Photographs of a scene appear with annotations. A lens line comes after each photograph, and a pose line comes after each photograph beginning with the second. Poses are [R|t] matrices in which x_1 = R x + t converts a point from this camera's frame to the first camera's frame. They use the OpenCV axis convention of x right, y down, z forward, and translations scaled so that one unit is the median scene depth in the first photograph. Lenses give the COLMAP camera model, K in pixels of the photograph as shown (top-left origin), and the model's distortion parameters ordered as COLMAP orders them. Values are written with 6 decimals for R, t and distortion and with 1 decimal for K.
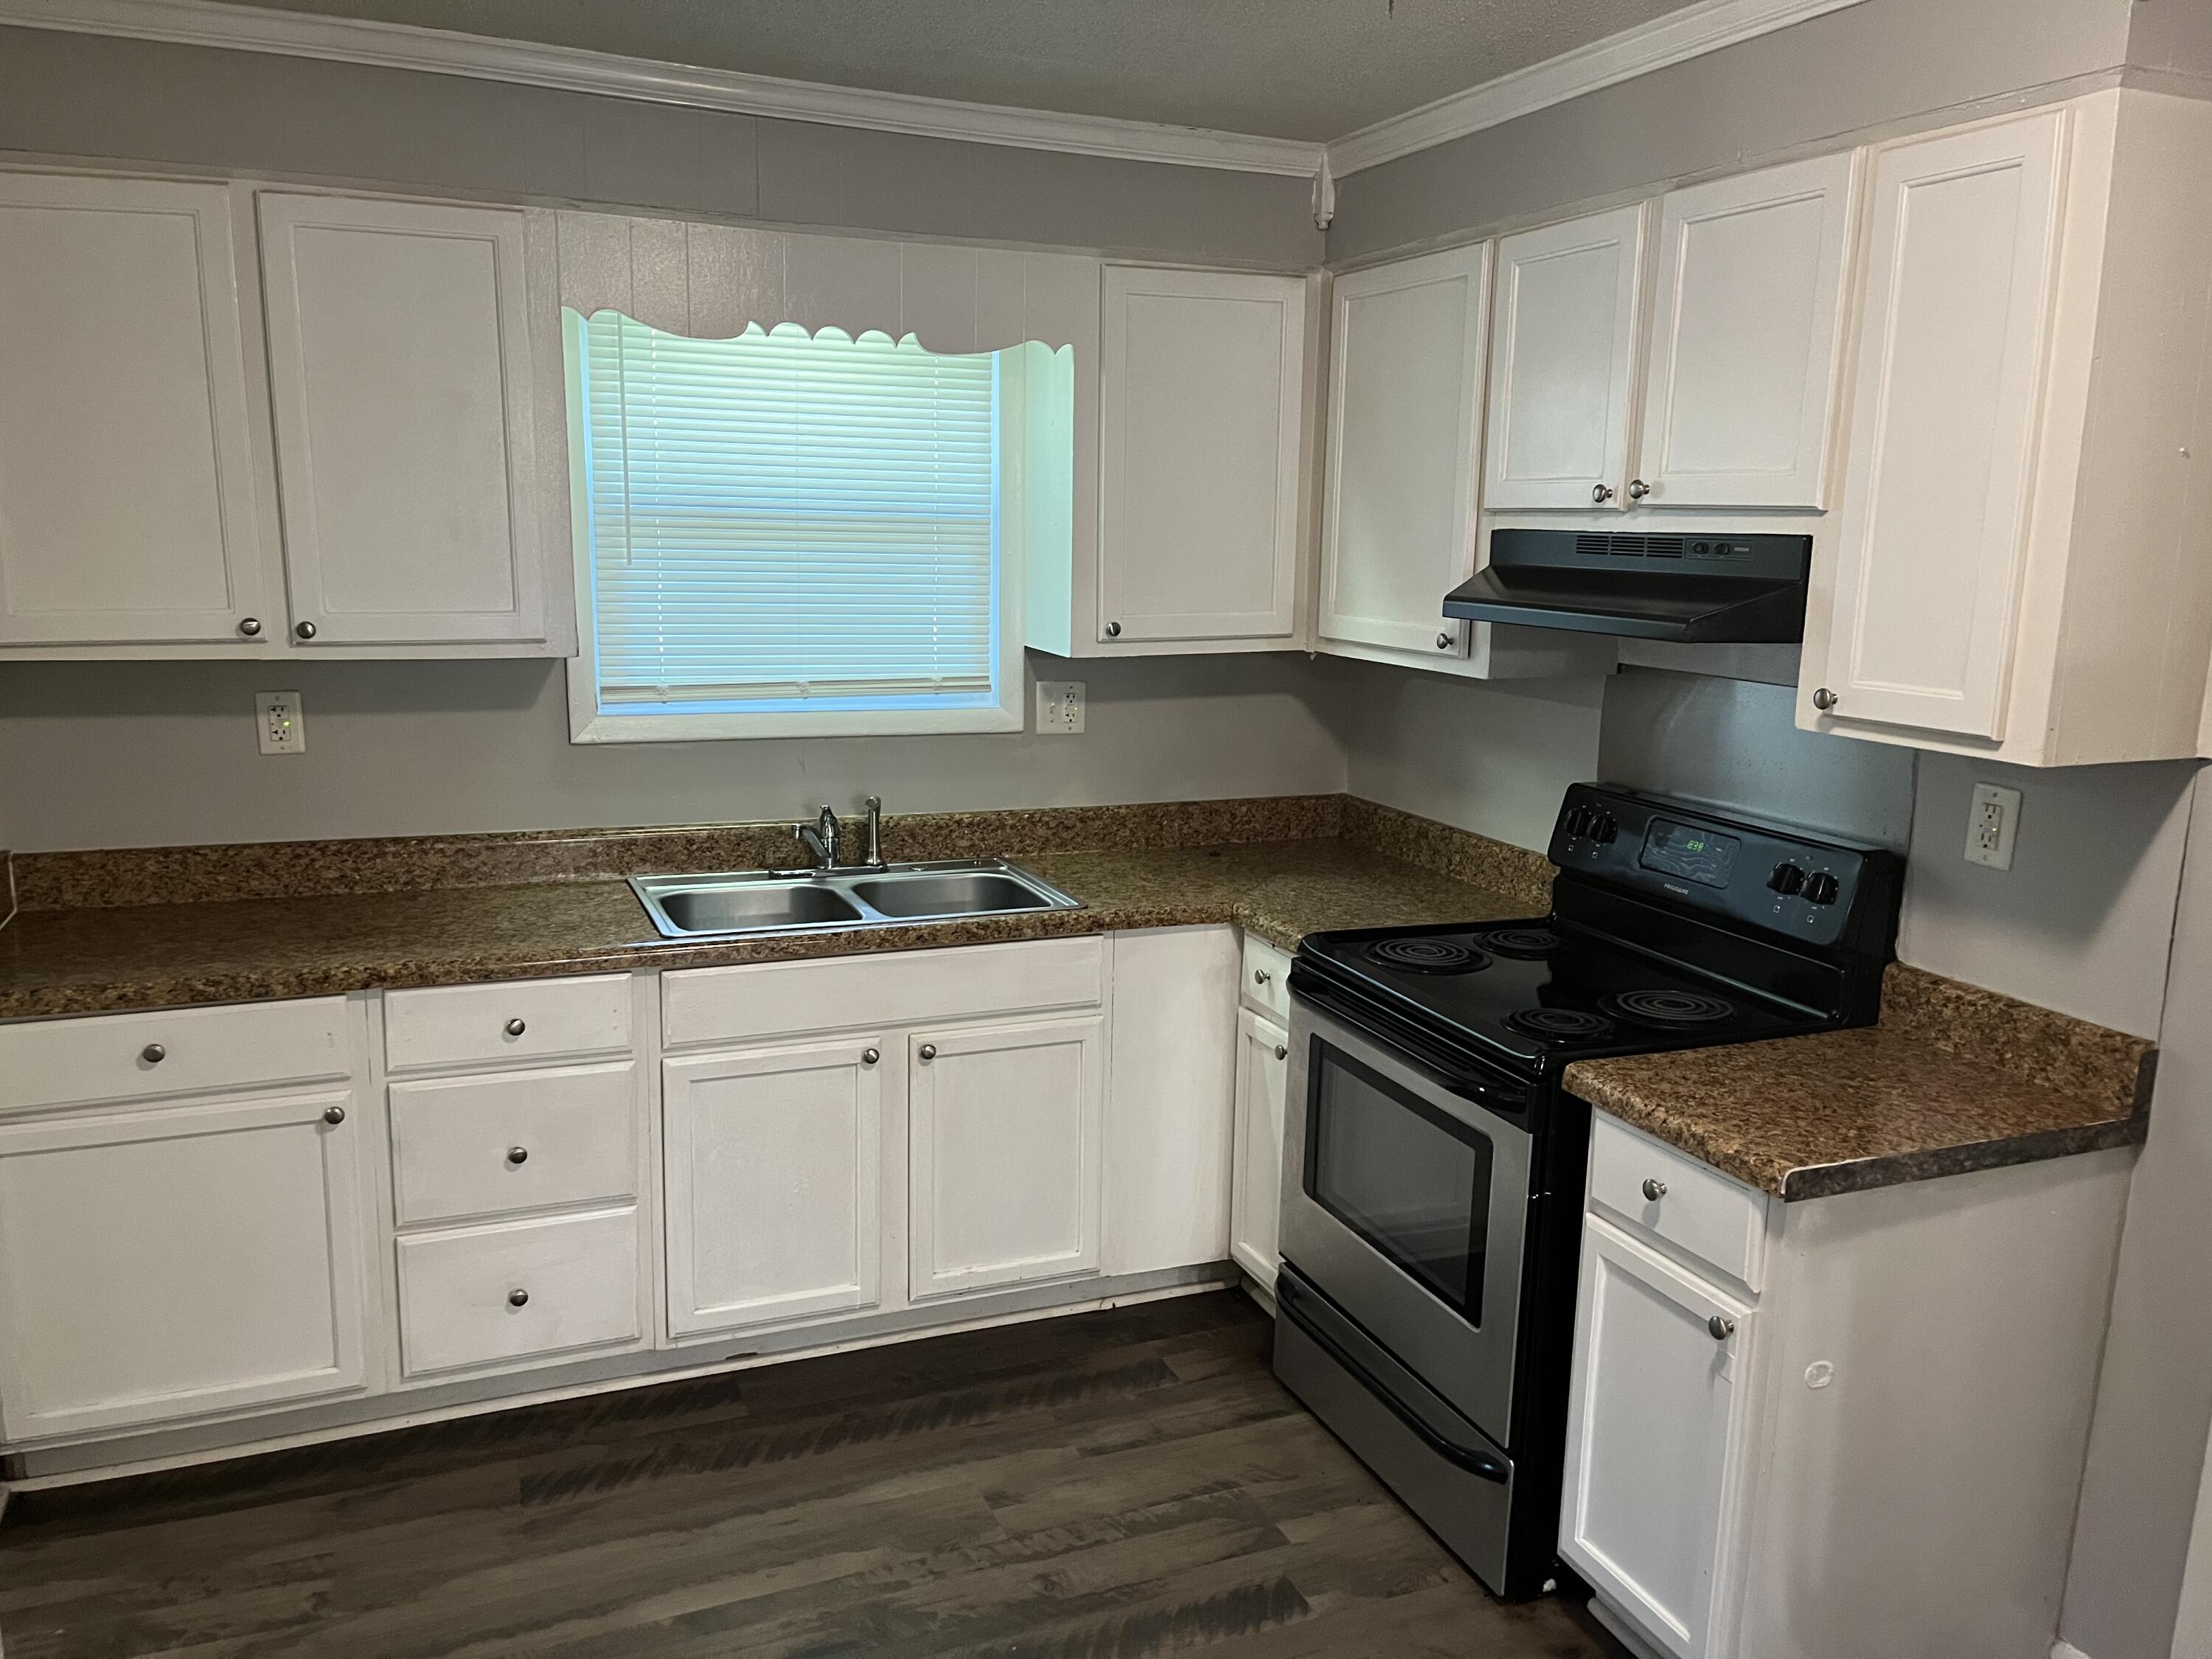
lens RADIAL K [[1672.1, 0, 1101.5], [0, 1672.1, 831.9], [0, 0, 1]] dist [0.044838, 0.006301]
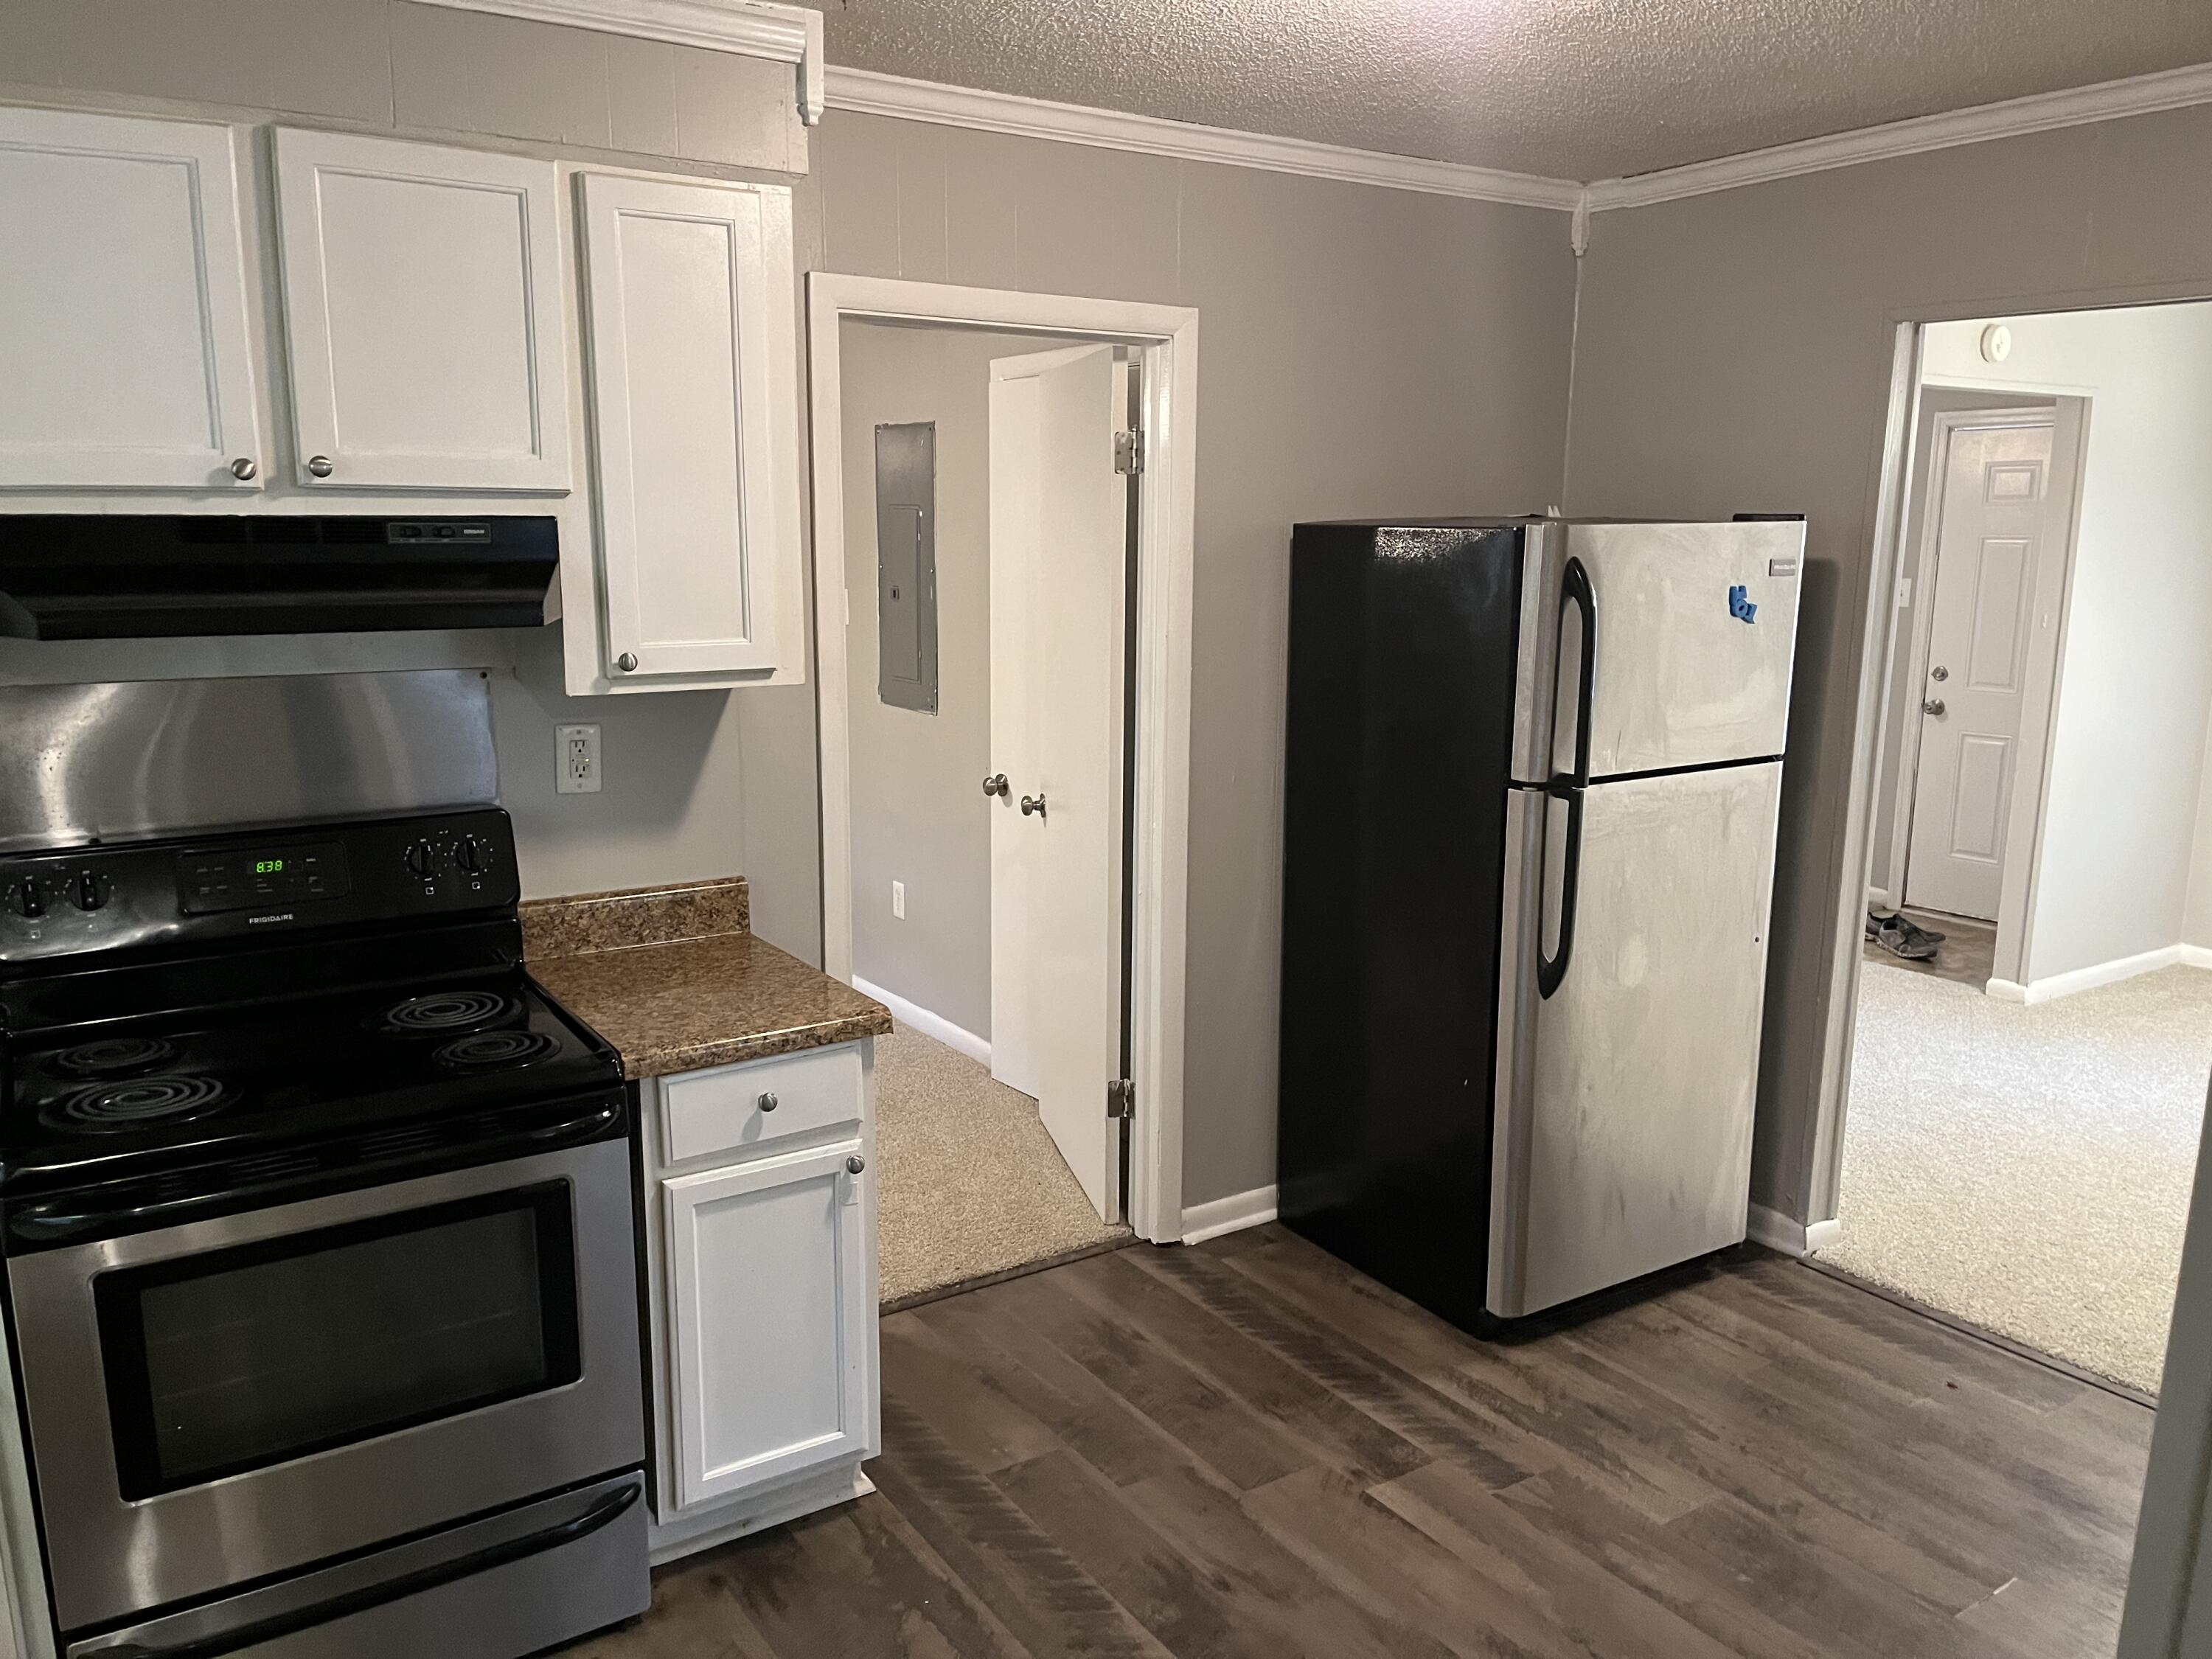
lens RADIAL K [[1672.1, 0, 1100.5], [0, 1672.1, 834.5], [0, 0, 1]] dist [0.044838, 0.006301]
pose [[-0.172048, -0.209250, 0.962608, -0.698913], [0.176551, 0.954807, 0.239109, -0.173897], [-0.969138, 0.211088, -0.127329, 0.826849]]
